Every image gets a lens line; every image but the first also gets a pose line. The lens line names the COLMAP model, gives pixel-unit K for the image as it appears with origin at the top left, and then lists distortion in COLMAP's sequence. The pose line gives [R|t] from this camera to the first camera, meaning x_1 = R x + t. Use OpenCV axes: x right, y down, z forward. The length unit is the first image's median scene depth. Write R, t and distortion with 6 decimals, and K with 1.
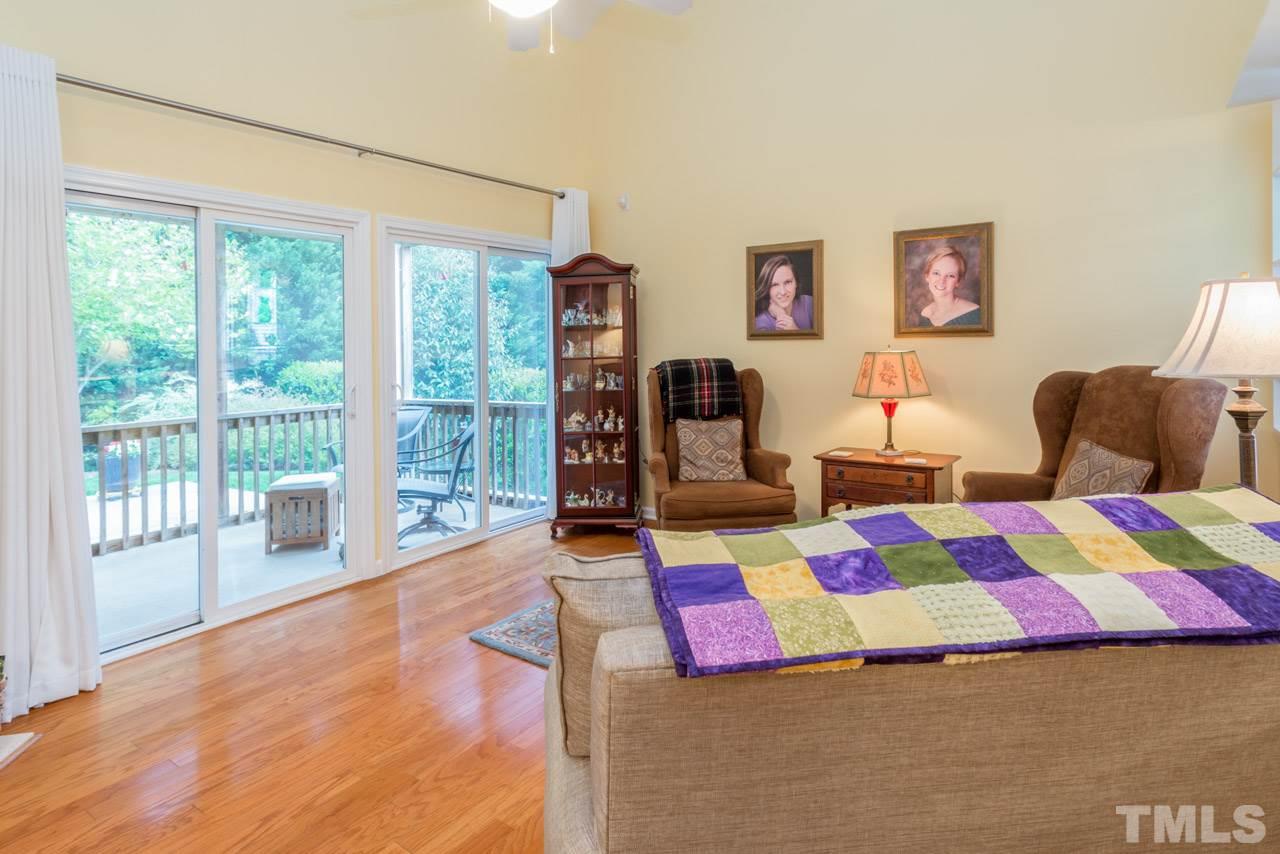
lens RADIAL K [[699.5, 0, 634.5], [0, 699.5, 331.5], [0, 0, 1]] dist [0.001831, 0.000706]
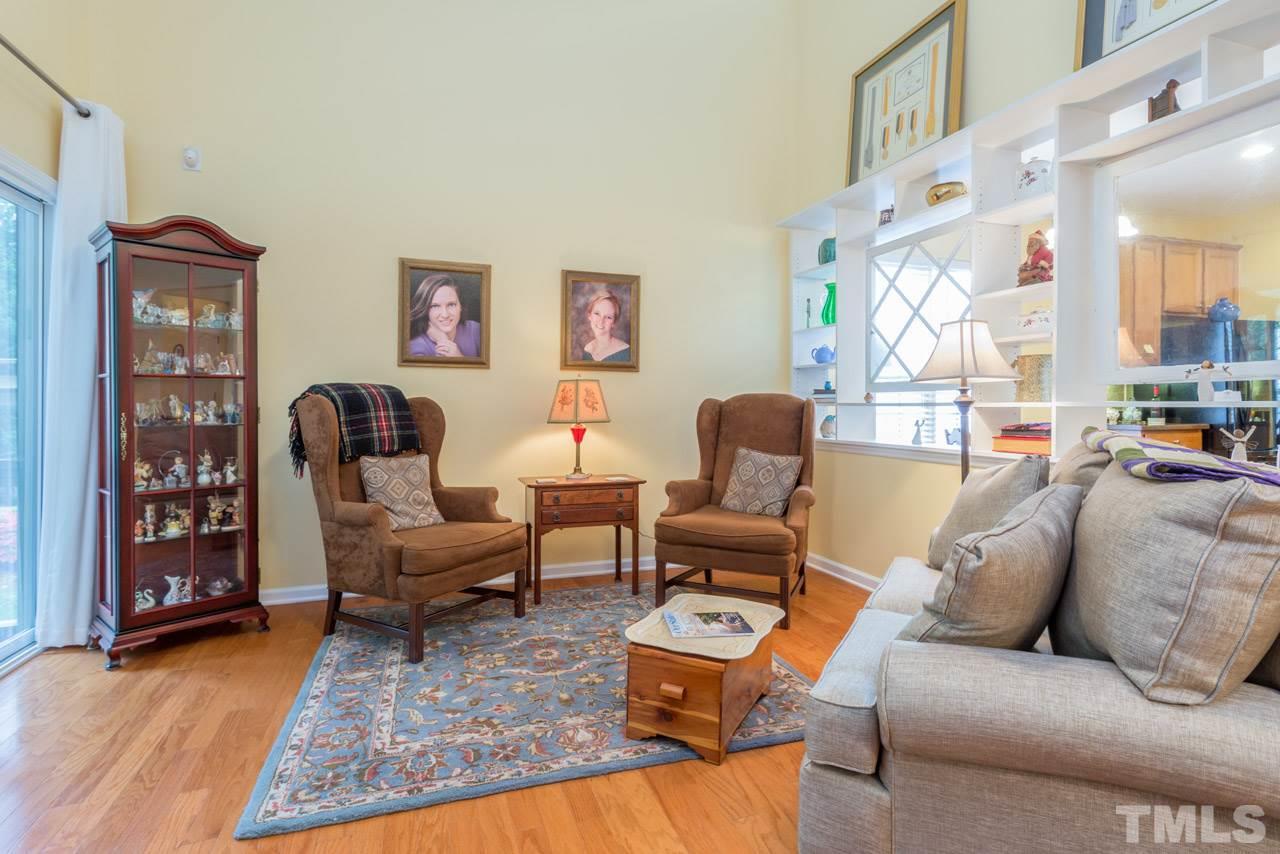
lens RADIAL K [[650.9, 0, 667.2], [0, 650.9, 400.0], [0, 0, 1]] dist [0.017795, -0.000323]
pose [[0.579252, 0.025895, 0.814737, -0.334225], [-0.023129, 0.999615, -0.015327, 0.065626], [-0.814821, -0.009966, 0.579628, 0.302204]]
